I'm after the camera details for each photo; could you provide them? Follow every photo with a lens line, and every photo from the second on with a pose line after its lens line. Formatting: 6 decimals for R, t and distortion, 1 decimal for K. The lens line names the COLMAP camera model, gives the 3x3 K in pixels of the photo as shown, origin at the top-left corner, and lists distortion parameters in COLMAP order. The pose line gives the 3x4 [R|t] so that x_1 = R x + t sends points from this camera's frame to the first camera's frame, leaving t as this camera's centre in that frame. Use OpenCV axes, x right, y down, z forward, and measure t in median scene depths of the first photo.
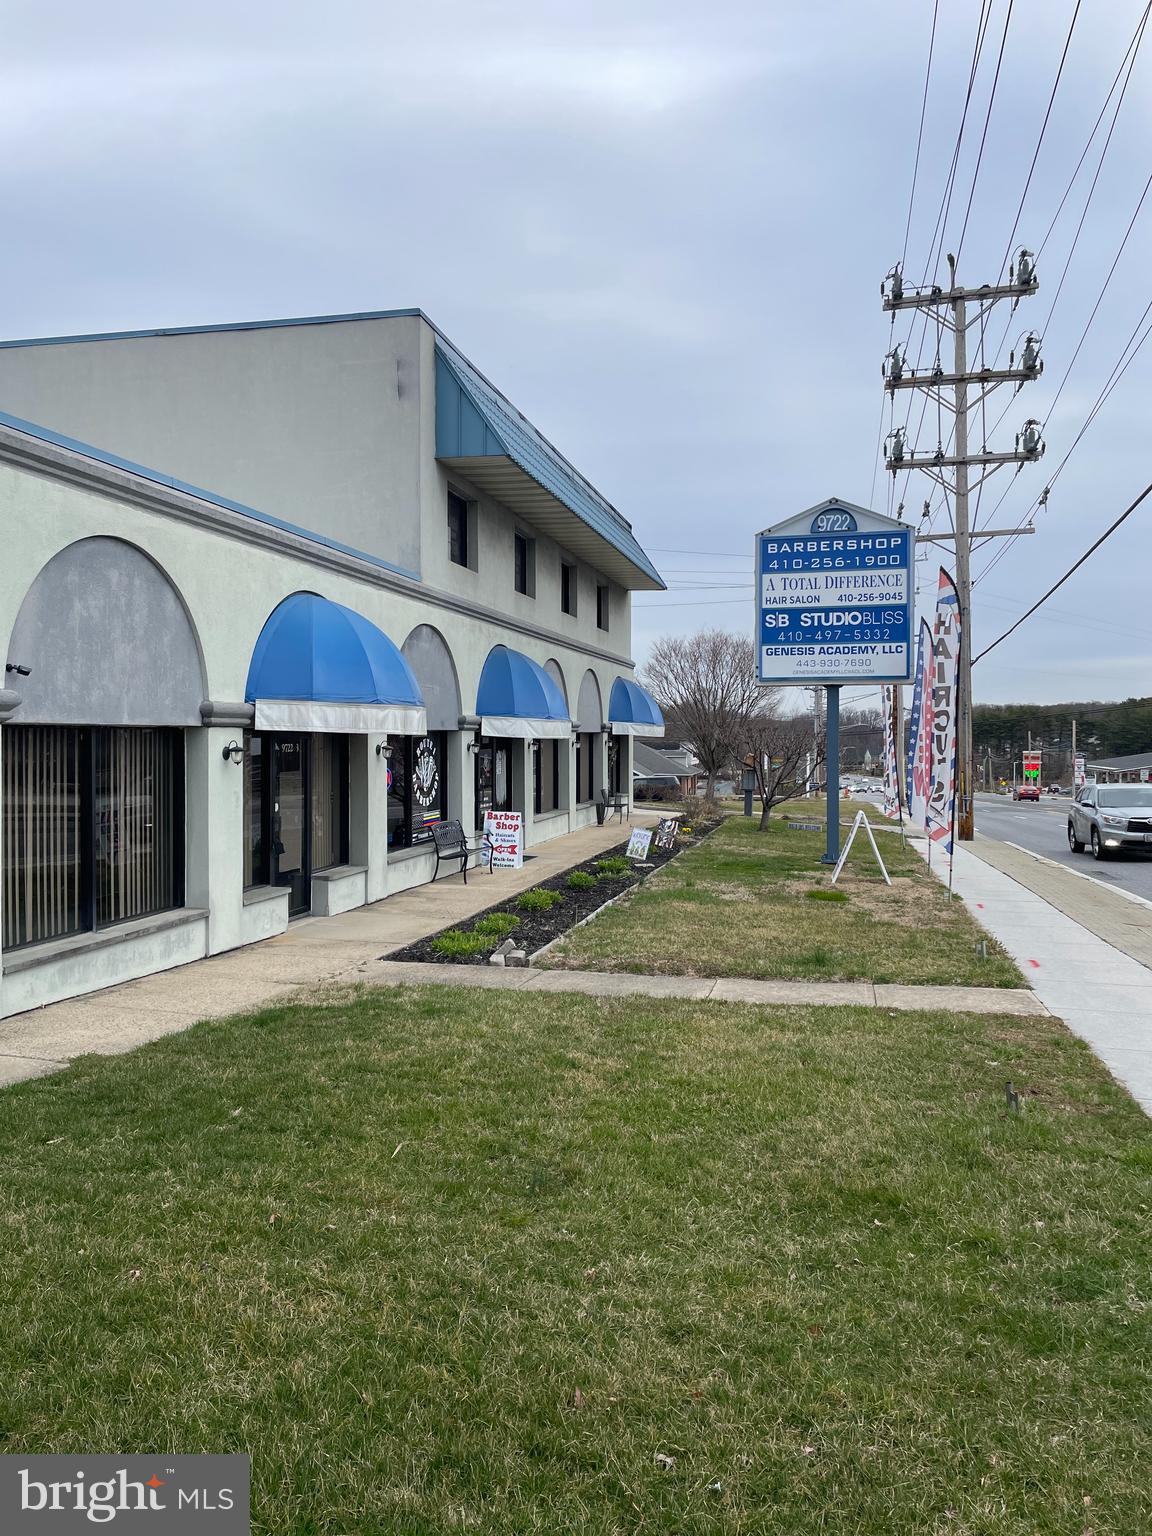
lens RADIAL K [[1176.7, 0, 565.2], [0, 1176.7, 753.6], [0, 0, 1]] dist [0.081481, -0.103948]
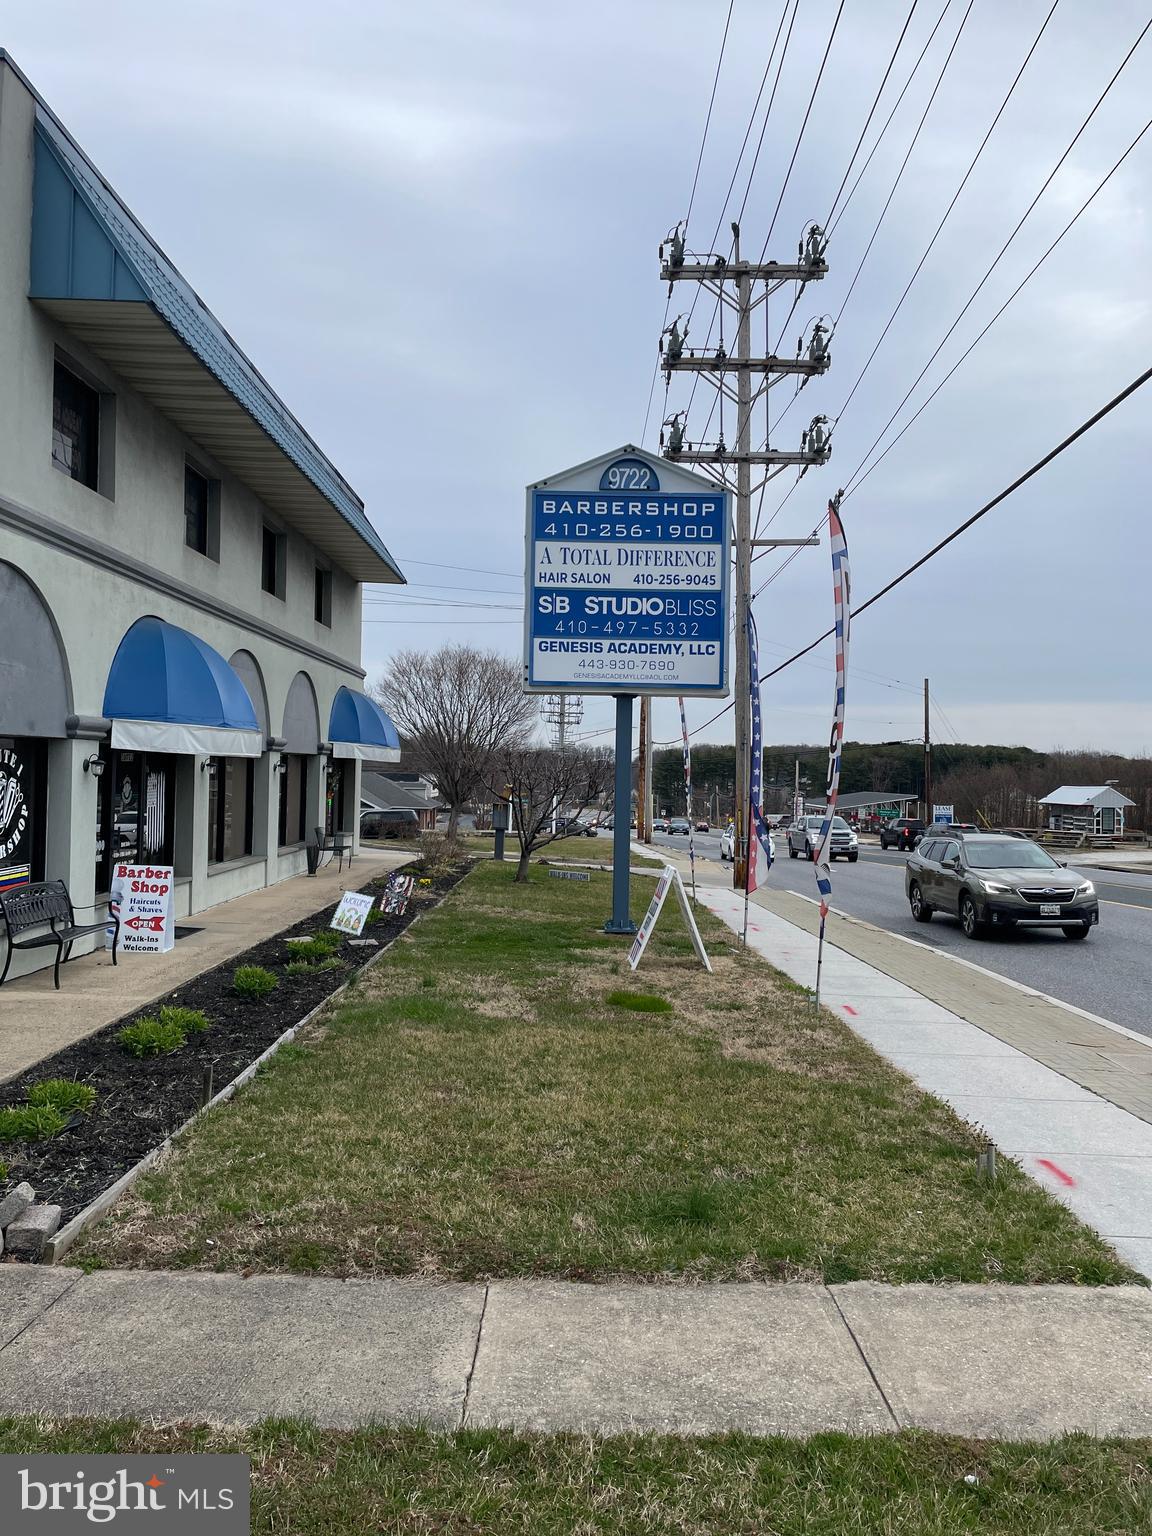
lens RADIAL K [[1176.7, 0, 585.2], [0, 1176.7, 764.9], [0, 0, 1]] dist [0.081481, -0.103948]
pose [[0.971907, 0.021787, 0.234354, 0.027928], [-0.017554, 0.999643, -0.020136, 0.002305], [-0.234709, 0.015456, 0.971943, 0.281347]]
